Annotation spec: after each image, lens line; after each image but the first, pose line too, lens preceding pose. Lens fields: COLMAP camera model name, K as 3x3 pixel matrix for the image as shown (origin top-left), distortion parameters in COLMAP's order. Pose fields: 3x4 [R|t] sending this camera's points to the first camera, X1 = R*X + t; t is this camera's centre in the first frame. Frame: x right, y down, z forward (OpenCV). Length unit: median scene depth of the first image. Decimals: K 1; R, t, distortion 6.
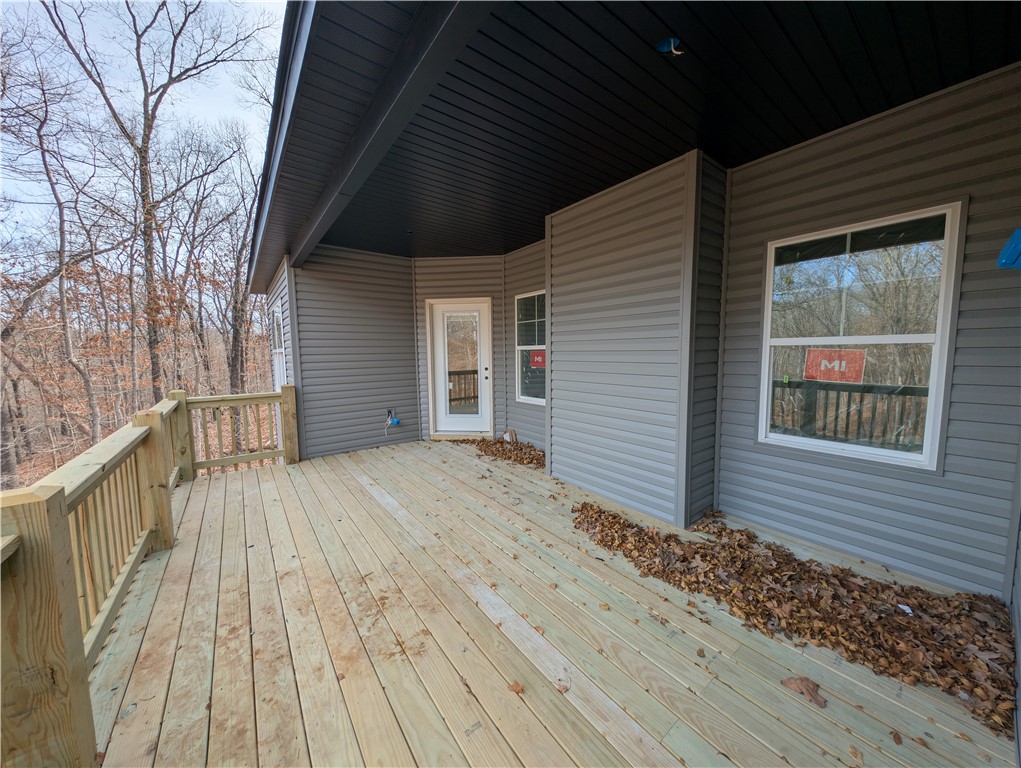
lens RADIAL K [[365.4, 0, 510.5], [0, 365.4, 384.0], [0, 0, 1]] dist [0.000807, 0.000056]
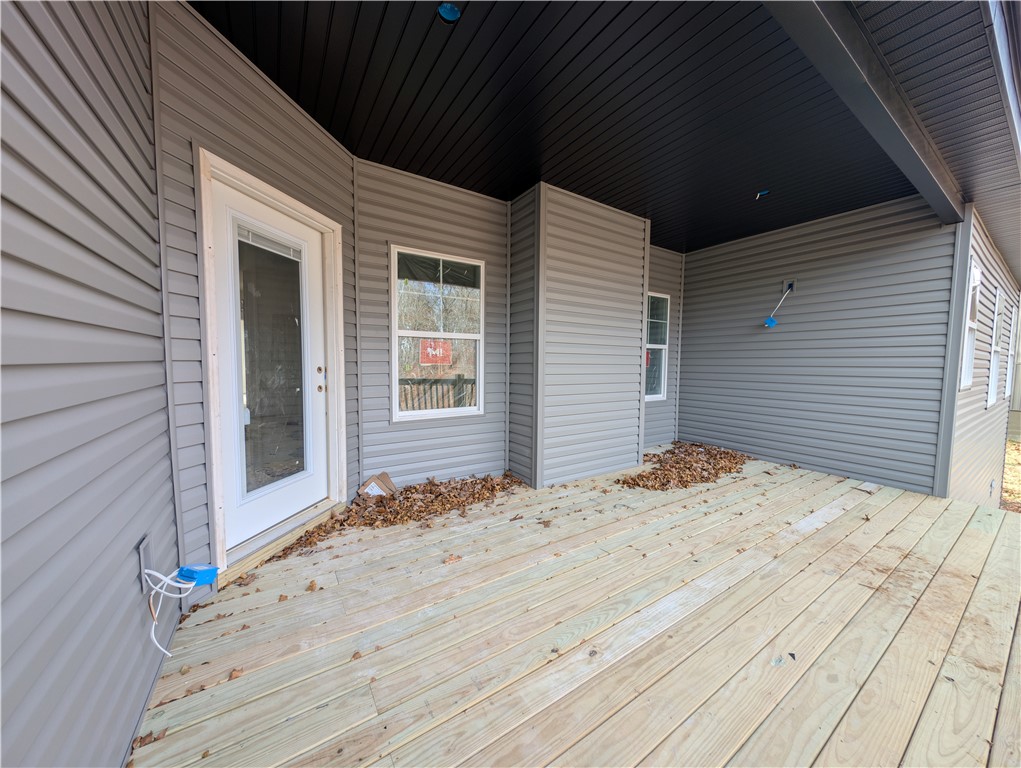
lens RADIAL K [[360.9, 0, 510.5], [0, 360.9, 384.0], [0, 0, 1]] dist [0.001689, 0.000100]
pose [[0.065077, -0.058628, 0.996156, -0.773223], [0.072381, 0.995920, 0.053885, -0.044698], [-0.995252, 0.068596, 0.069055, 1.060785]]
